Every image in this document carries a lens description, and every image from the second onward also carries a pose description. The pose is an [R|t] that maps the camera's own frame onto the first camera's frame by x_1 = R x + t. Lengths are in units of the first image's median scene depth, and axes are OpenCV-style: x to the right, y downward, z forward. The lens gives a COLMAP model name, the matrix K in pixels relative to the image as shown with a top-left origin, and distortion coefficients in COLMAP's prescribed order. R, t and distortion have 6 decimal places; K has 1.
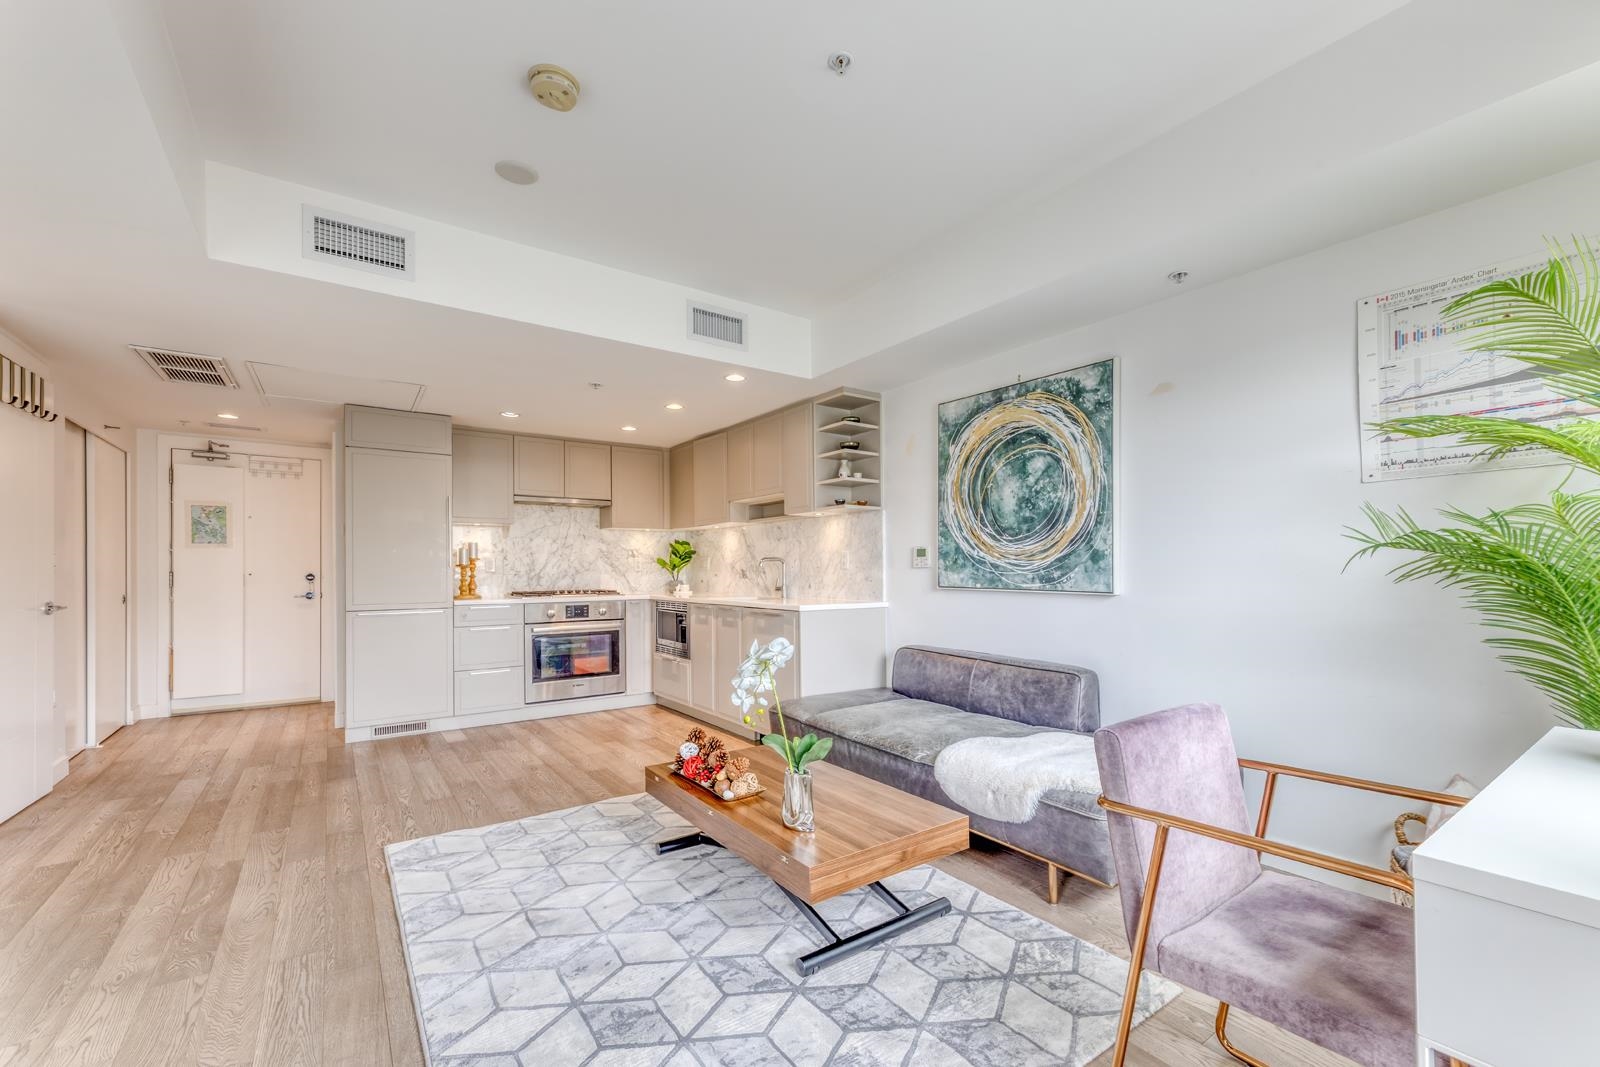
lens RADIAL K [[666.0, 0, 809.0], [0, 666.0, 566.9], [0, 0, 1]] dist [0.002973, 0.000023]
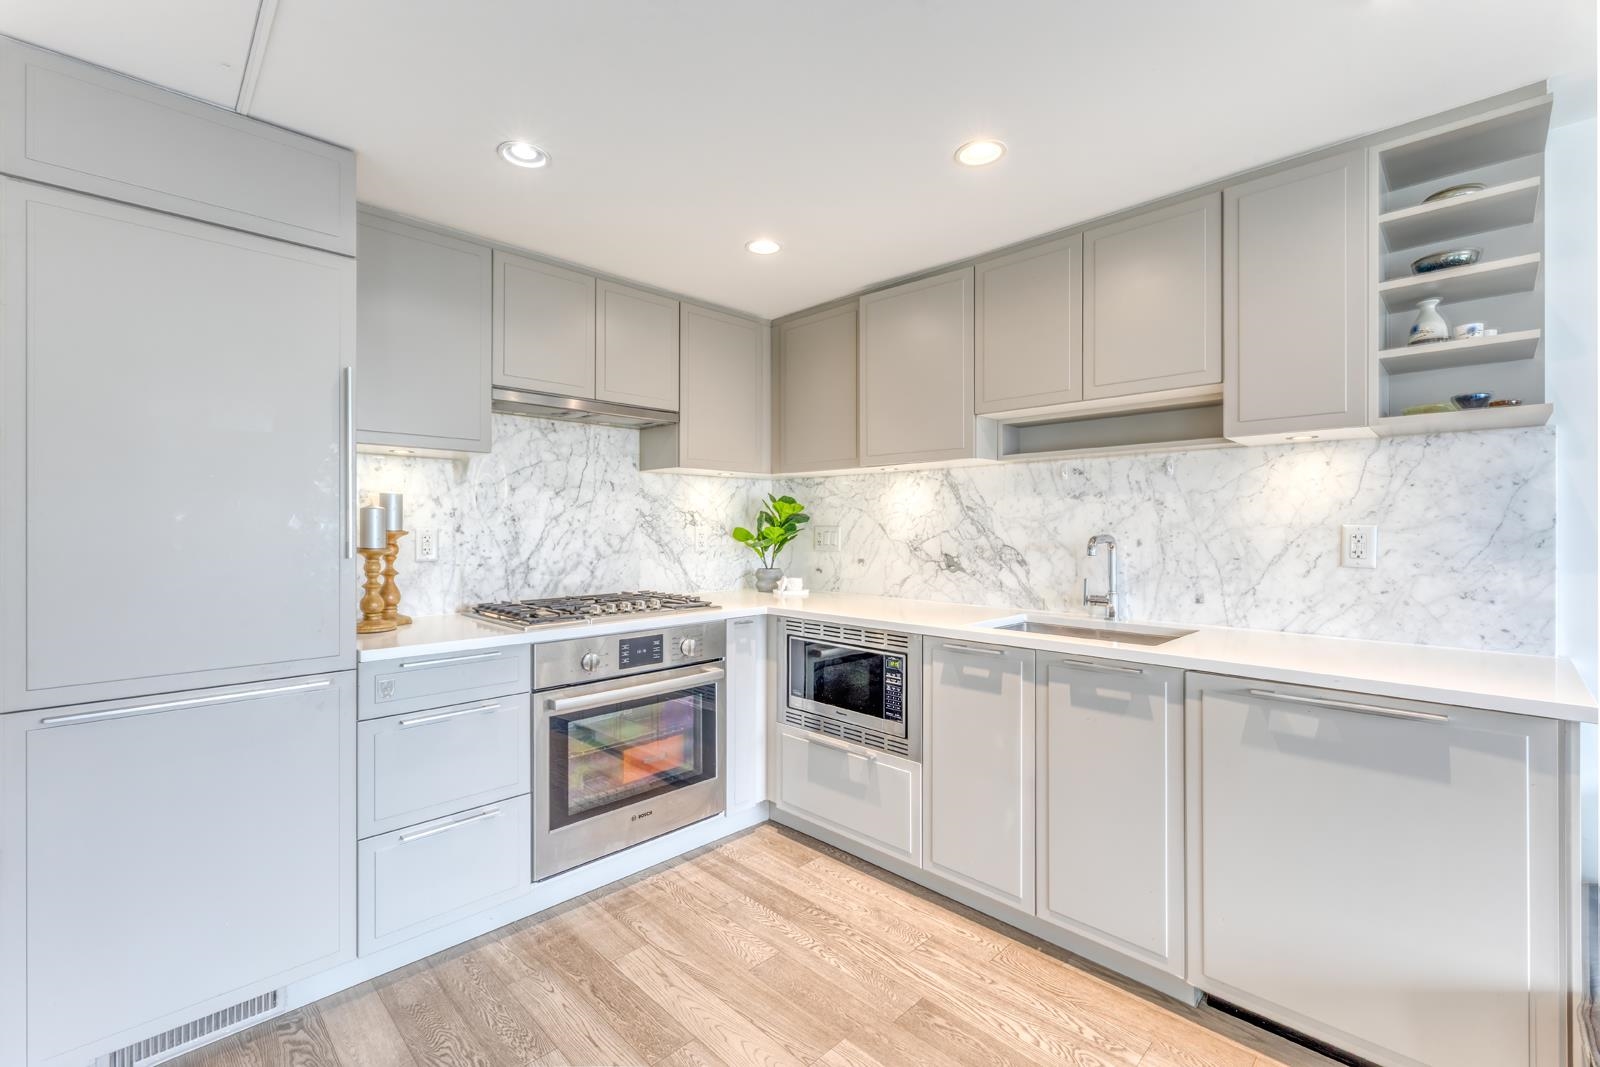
lens RADIAL K [[687.3, 0, 783.9], [0, 687.3, 525.9], [0, 0, 1]] dist [0.001515, 0.000032]
pose [[0.989589, 0.006536, 0.143774, -0.388391], [-0.006924, 0.999974, 0.002193, -0.022925], [-0.143756, -0.003166, 0.989608, 0.643689]]
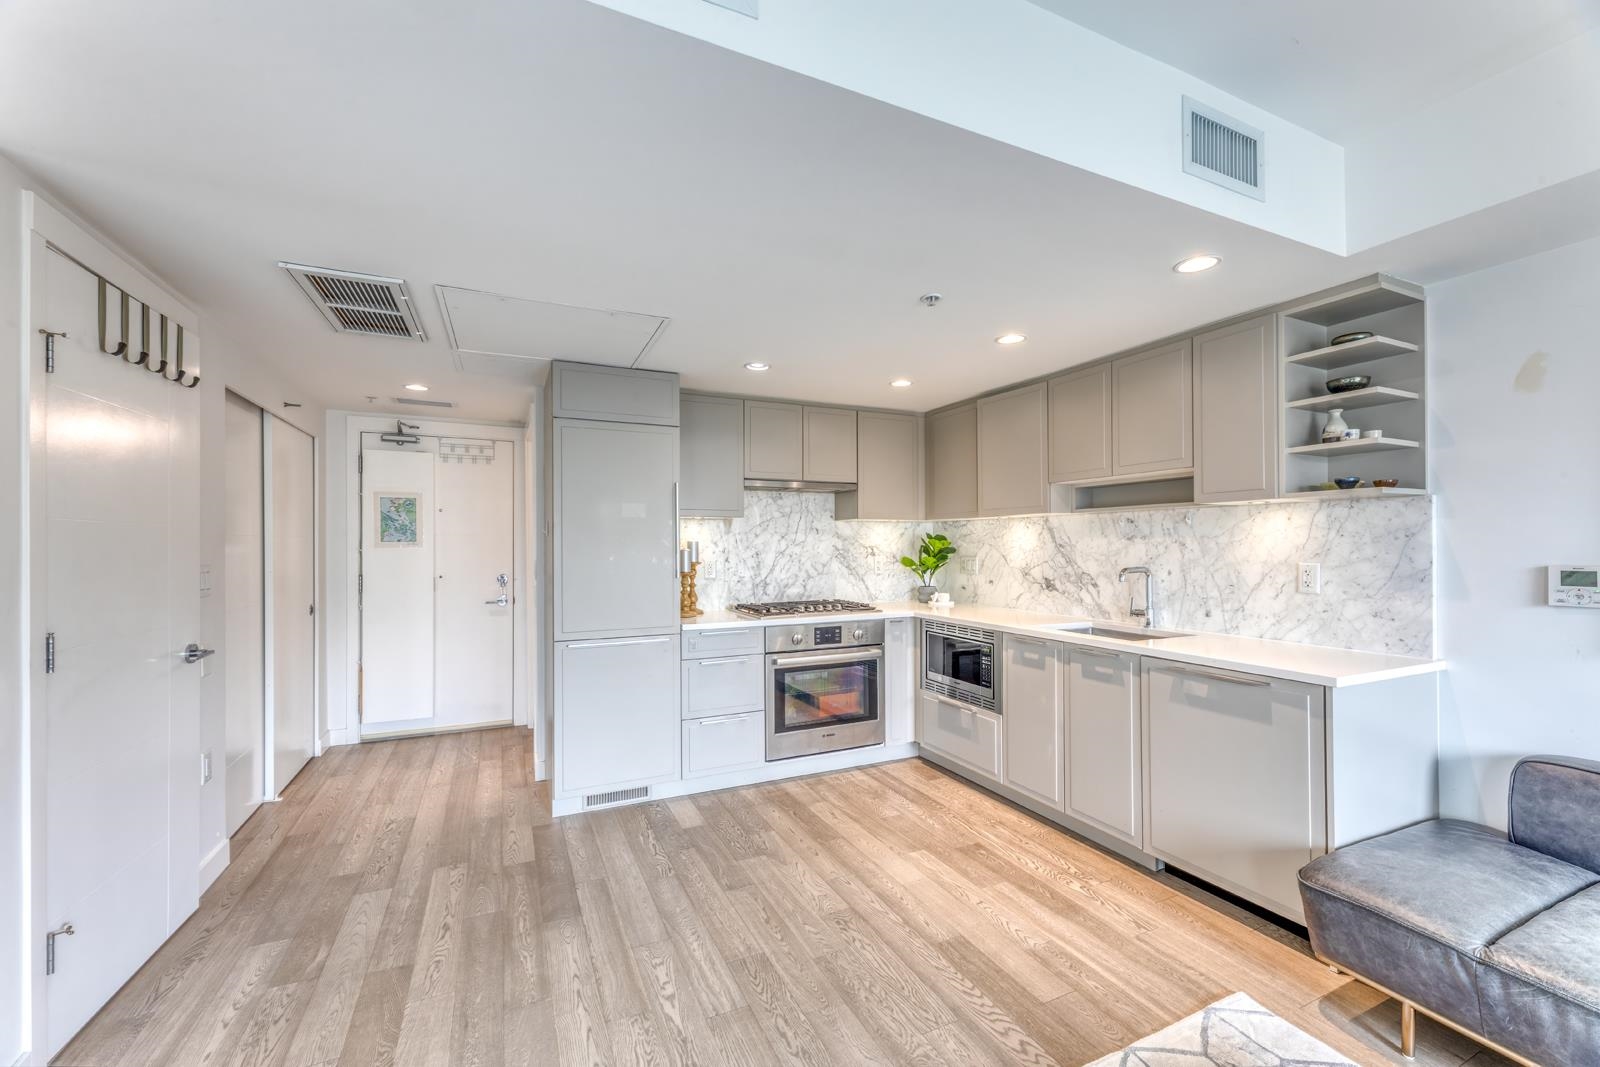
lens RADIAL K [[641.5, 0, 794.4], [0, 641.5, 542.6], [0, 0, 1]] dist [-0.000034, 0.000101]
pose [[0.981360, 0.001454, -0.192173, -0.300928], [-0.001015, 0.999997, 0.002382, -0.045313], [0.192175, -0.002143, 0.981358, 0.359945]]
